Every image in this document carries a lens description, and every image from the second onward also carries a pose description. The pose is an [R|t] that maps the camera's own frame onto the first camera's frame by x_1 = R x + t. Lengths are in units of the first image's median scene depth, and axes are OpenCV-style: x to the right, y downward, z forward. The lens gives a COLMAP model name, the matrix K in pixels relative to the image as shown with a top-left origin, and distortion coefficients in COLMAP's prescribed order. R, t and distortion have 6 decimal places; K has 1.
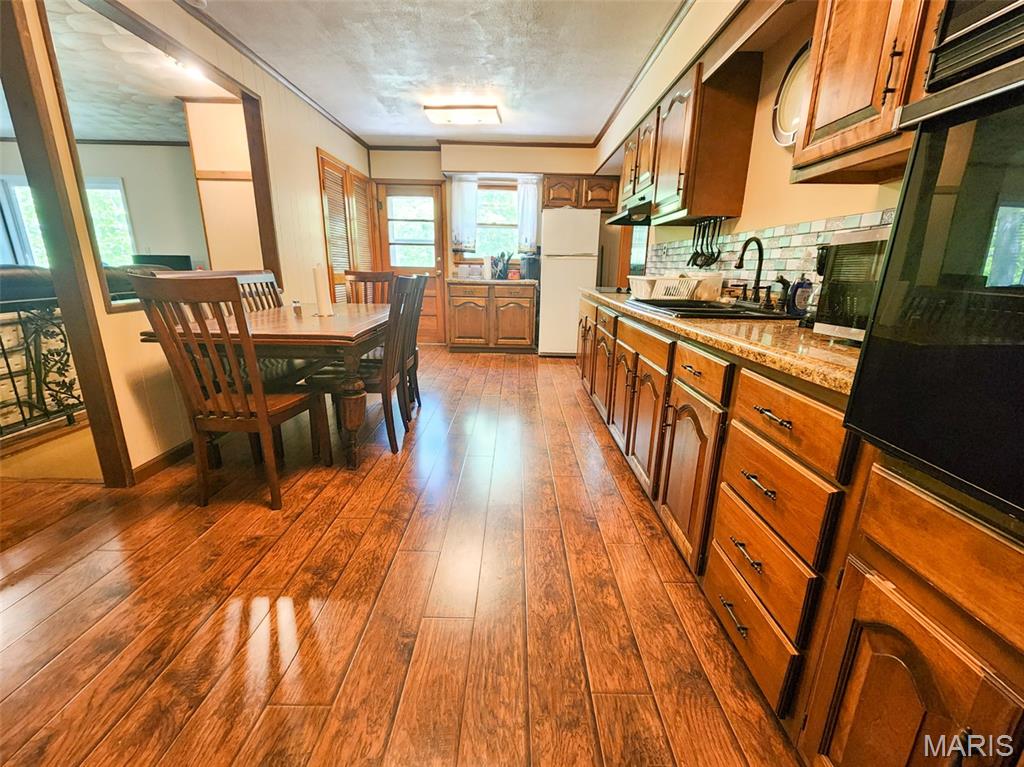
lens RADIAL K [[435.7, 0, 531.4], [0, 435.7, 384.4], [0, 0, 1]] dist [-0.007550, -0.000080]
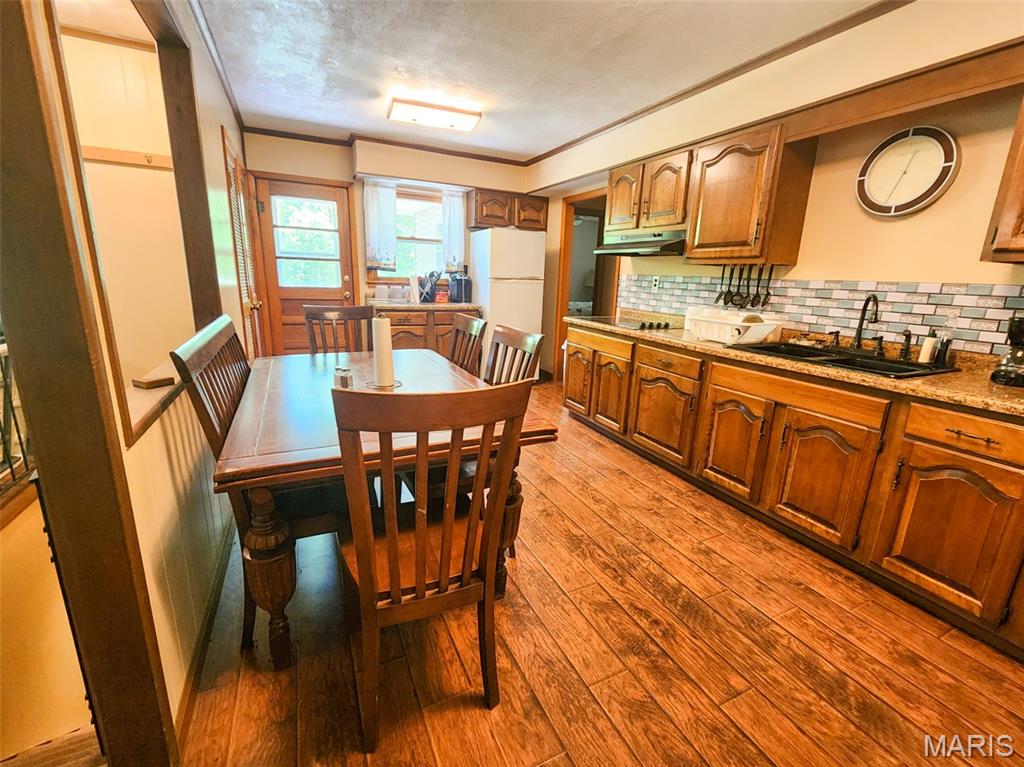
lens RADIAL K [[435.7, 0, 531.4], [0, 435.7, 384.4], [0, 0, 1]] dist [-0.007550, -0.000080]
pose [[0.903165, -0.087683, 0.420244, -0.281032], [0.091119, 0.995768, 0.011938, -0.073363], [-0.419512, 0.027511, 0.907333, 0.133038]]
